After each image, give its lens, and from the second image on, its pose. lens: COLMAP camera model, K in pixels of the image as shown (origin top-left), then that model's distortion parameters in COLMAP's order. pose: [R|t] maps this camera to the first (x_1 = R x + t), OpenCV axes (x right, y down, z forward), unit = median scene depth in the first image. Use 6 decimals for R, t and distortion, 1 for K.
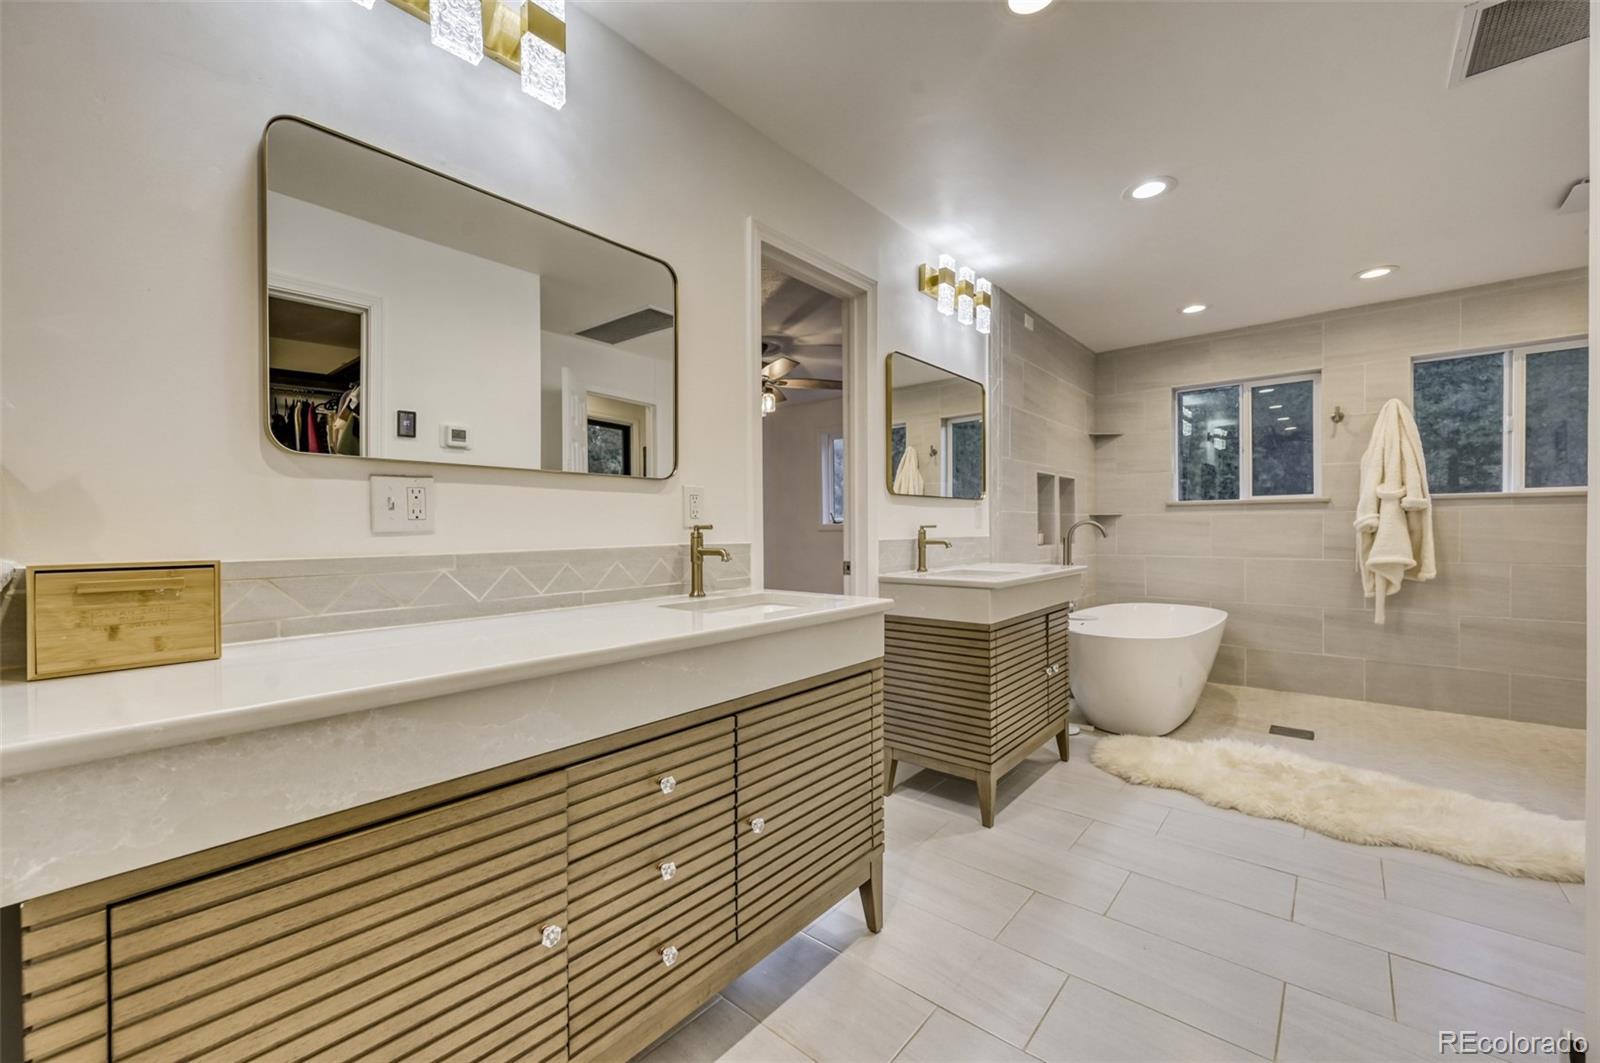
lens RADIAL K [[639.9, 0, 764.8], [0, 639.9, 538.7], [0, 0, 1]] dist [-0.002298, 0.000422]
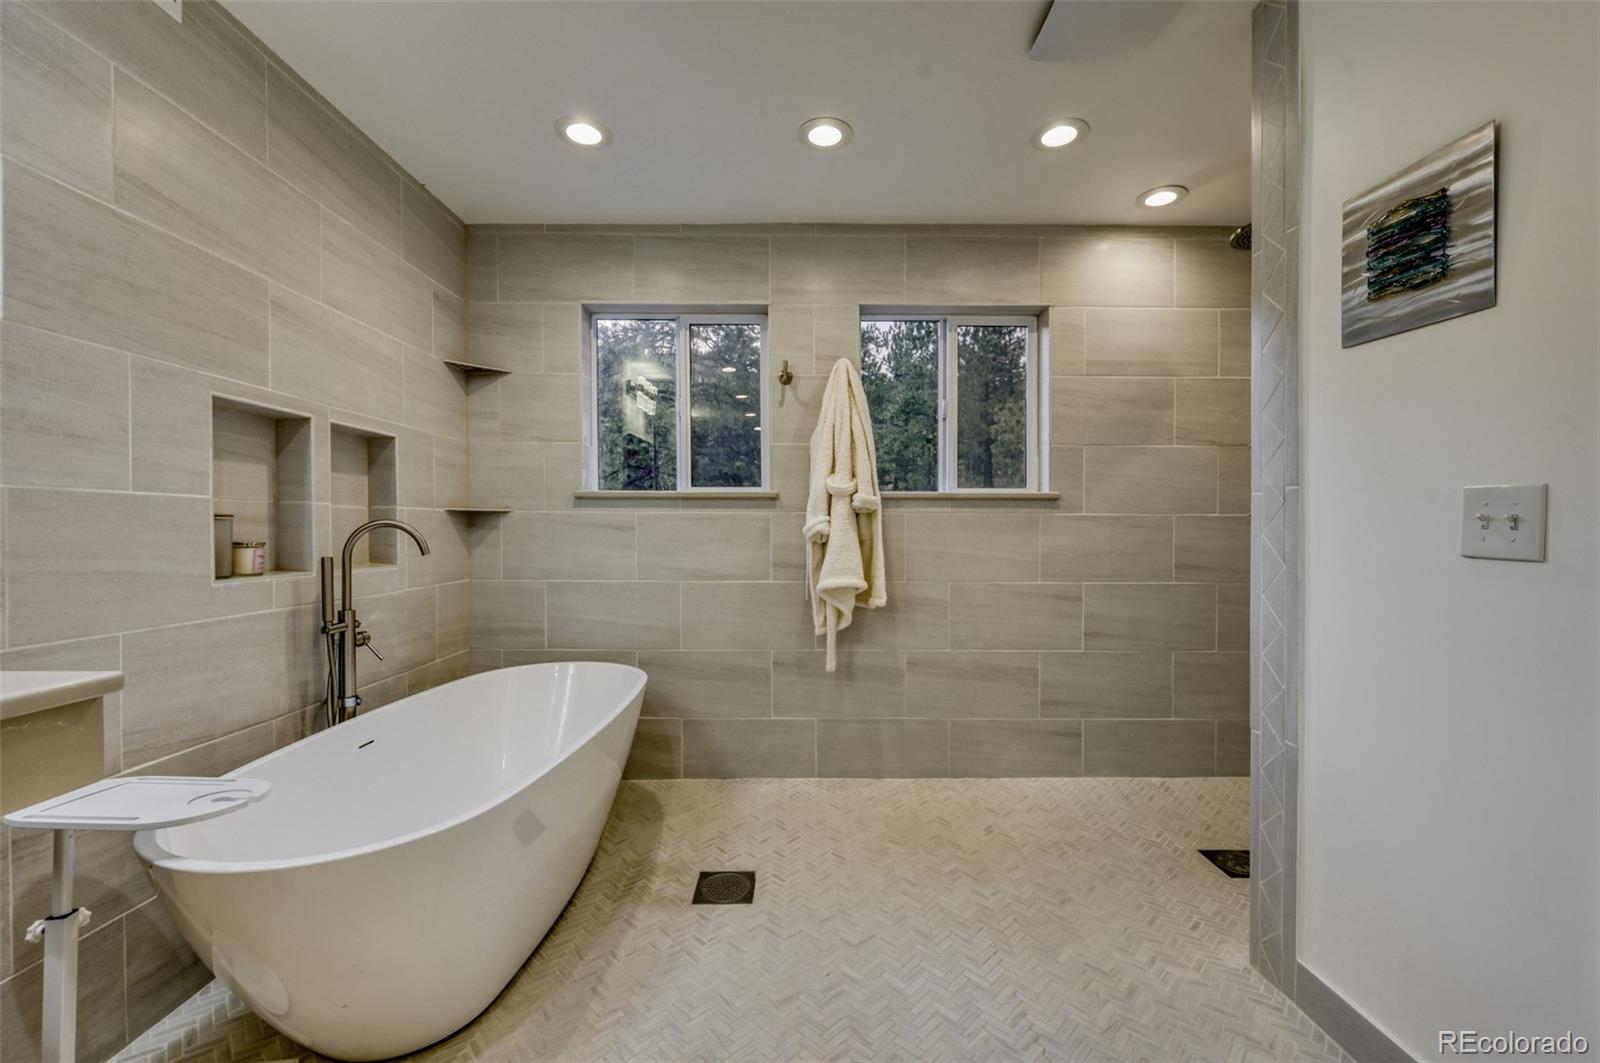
lens RADIAL K [[639.9, 0, 799.6], [0, 639.9, 533.1], [0, 0, 1]] dist [-0.002298, 0.000422]
pose [[0.745688, 0.002525, 0.666291, 0.461624], [0.004090, 0.999957, -0.008367, -0.014576], [-0.666283, 0.008965, 0.745645, 0.490730]]
